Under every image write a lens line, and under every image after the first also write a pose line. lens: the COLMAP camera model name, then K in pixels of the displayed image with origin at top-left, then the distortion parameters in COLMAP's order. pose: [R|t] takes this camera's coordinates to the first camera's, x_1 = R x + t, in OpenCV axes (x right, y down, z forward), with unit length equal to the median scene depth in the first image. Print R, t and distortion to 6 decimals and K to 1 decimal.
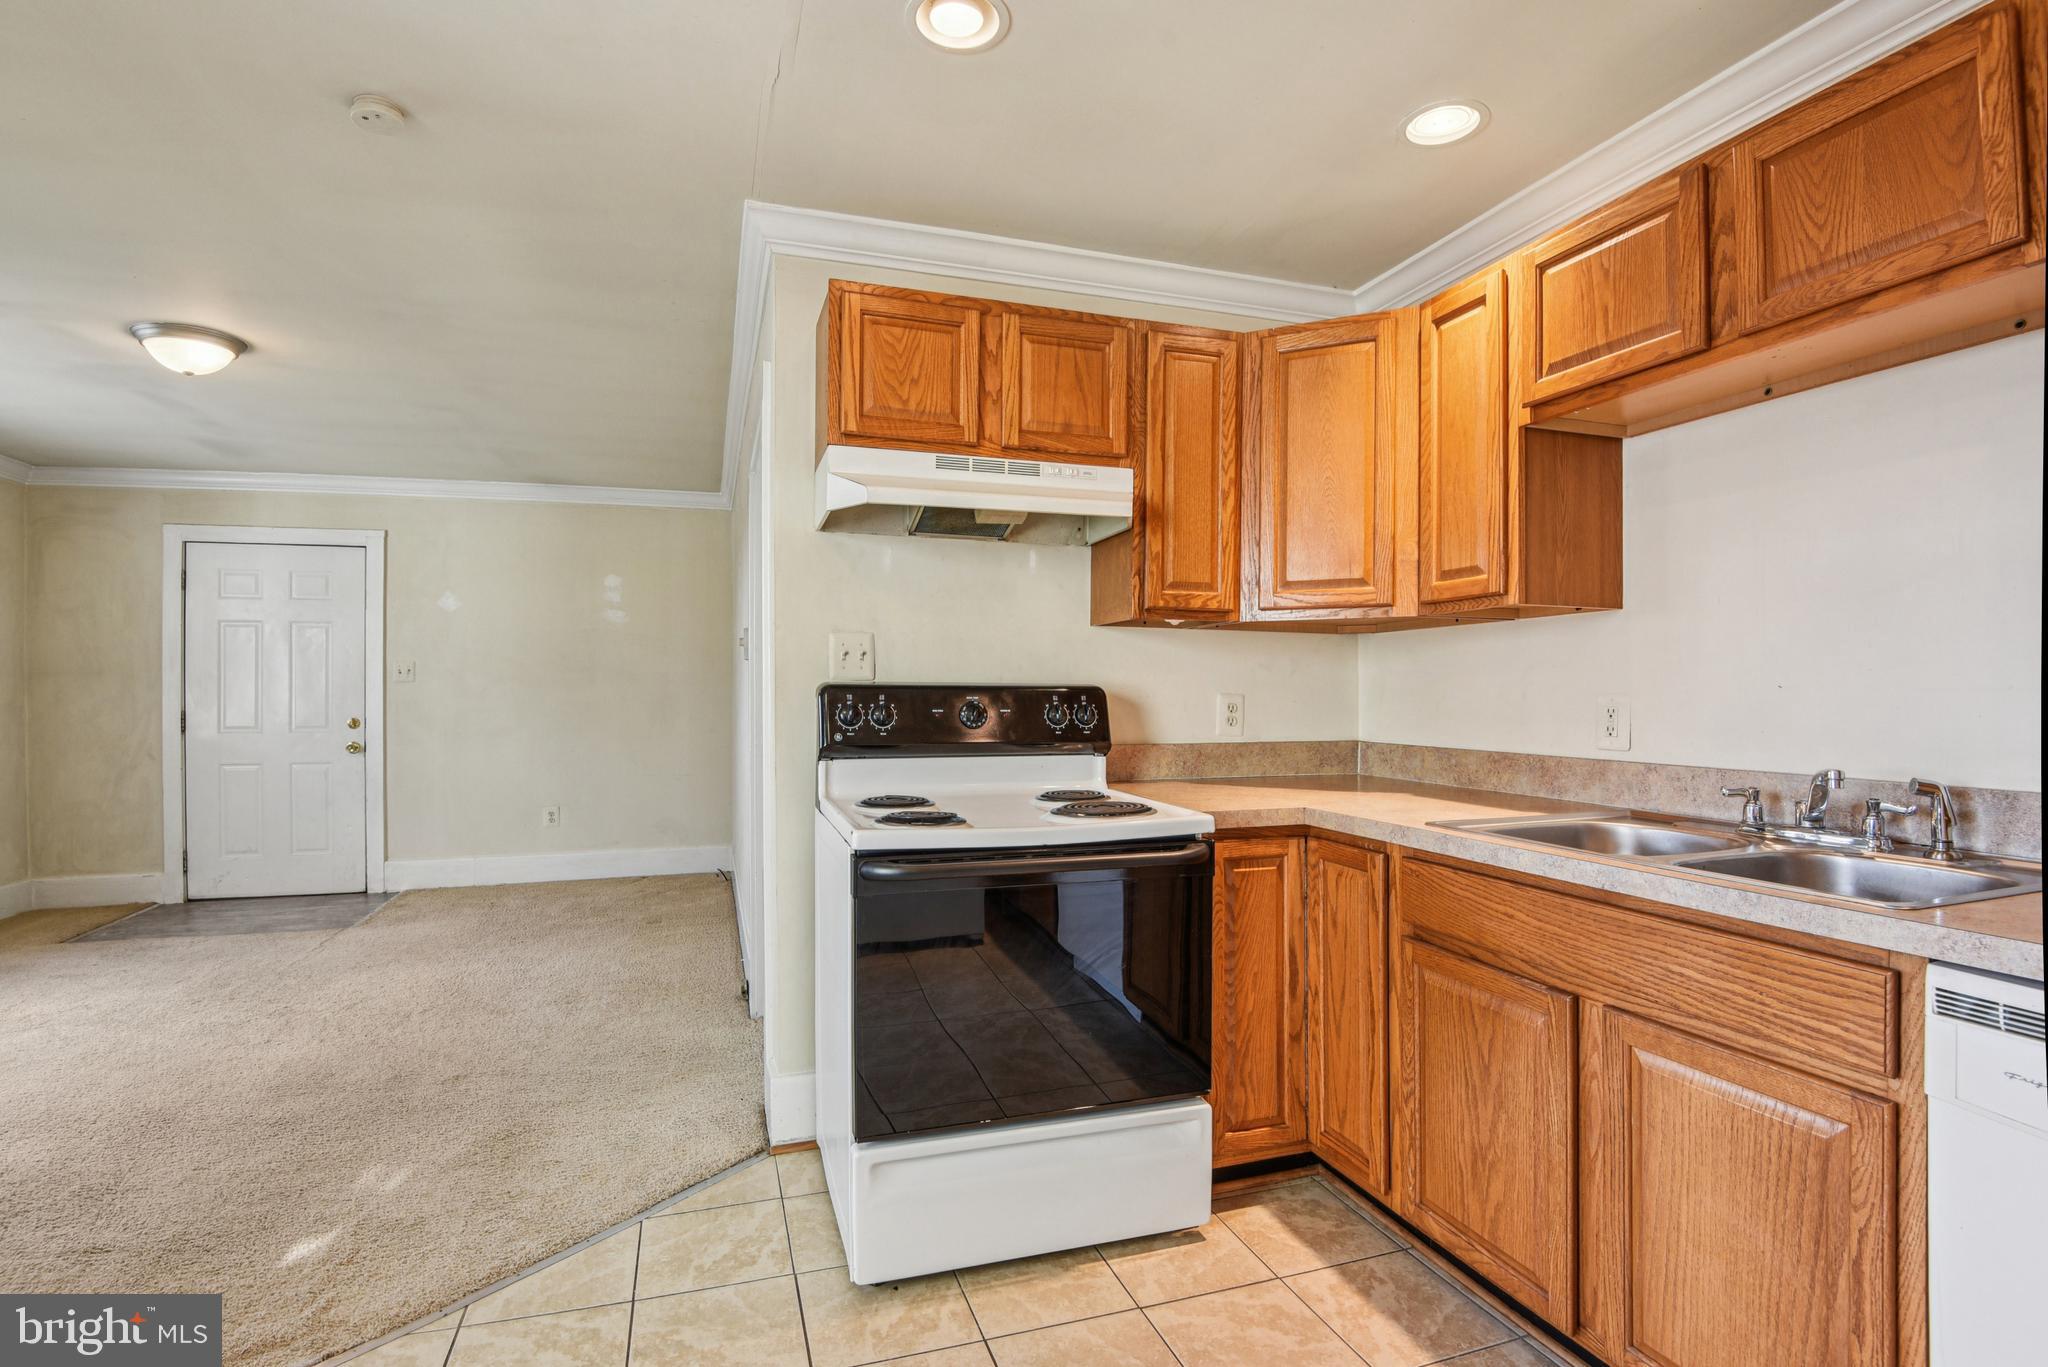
lens RADIAL K [[974.4, 0, 1010.0], [0, 974.4, 686.5], [0, 0, 1]] dist [-0.009631, -0.013227]
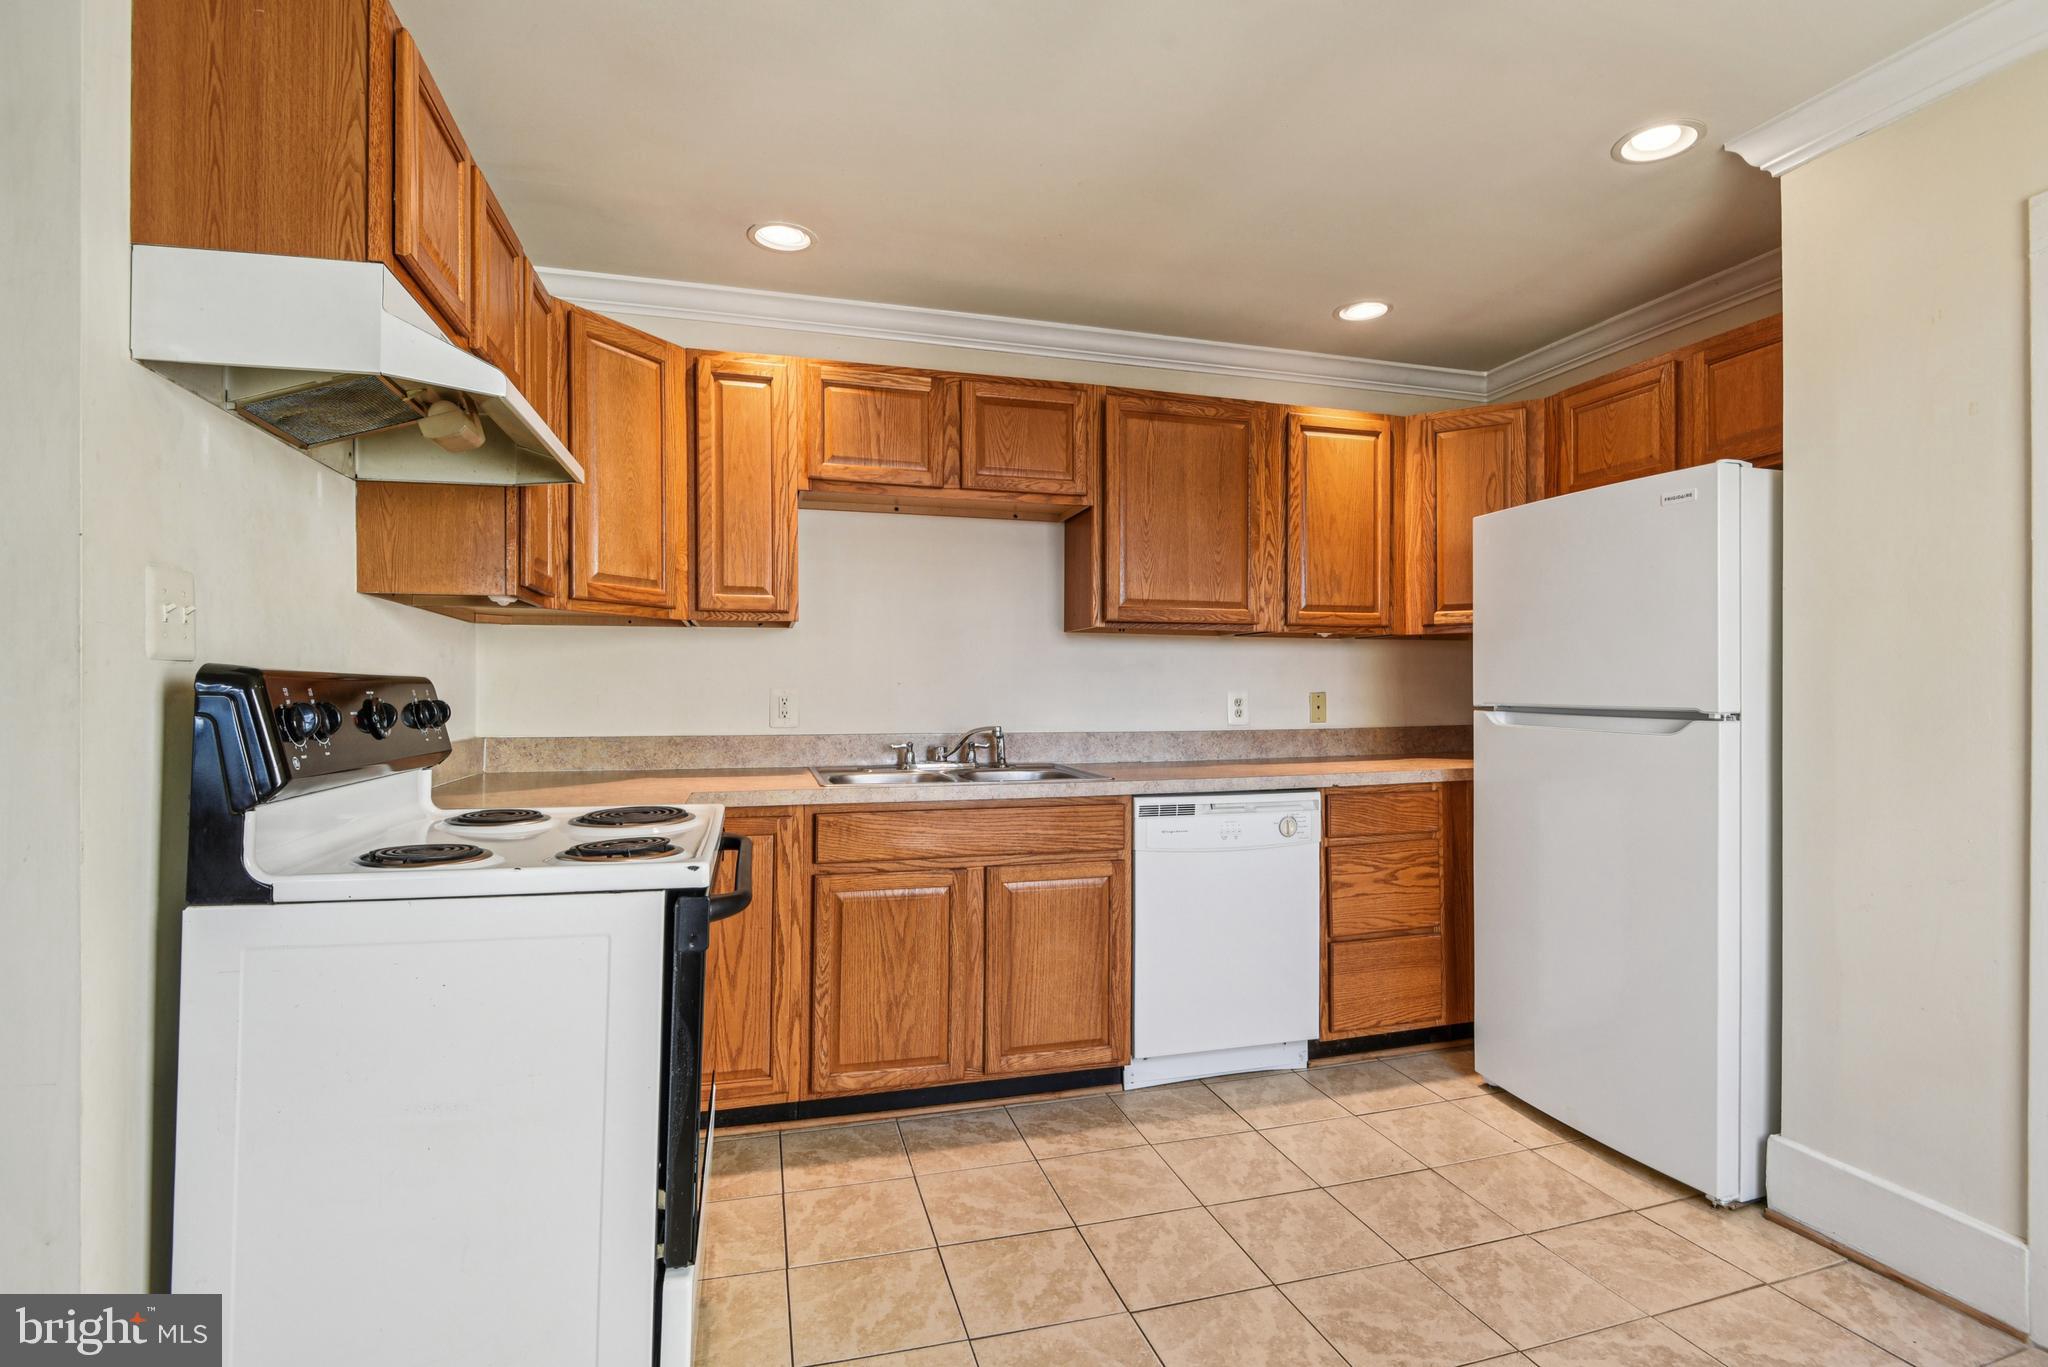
lens RADIAL K [[974.4, 0, 1016.3], [0, 974.4, 687.3], [0, 0, 1]] dist [-0.009631, -0.013227]
pose [[0.039323, 0.005126, 0.999213, -0.867369], [-0.004872, 0.999976, -0.004938, 0.013852], [-0.999215, -0.004674, 0.039347, 0.682460]]
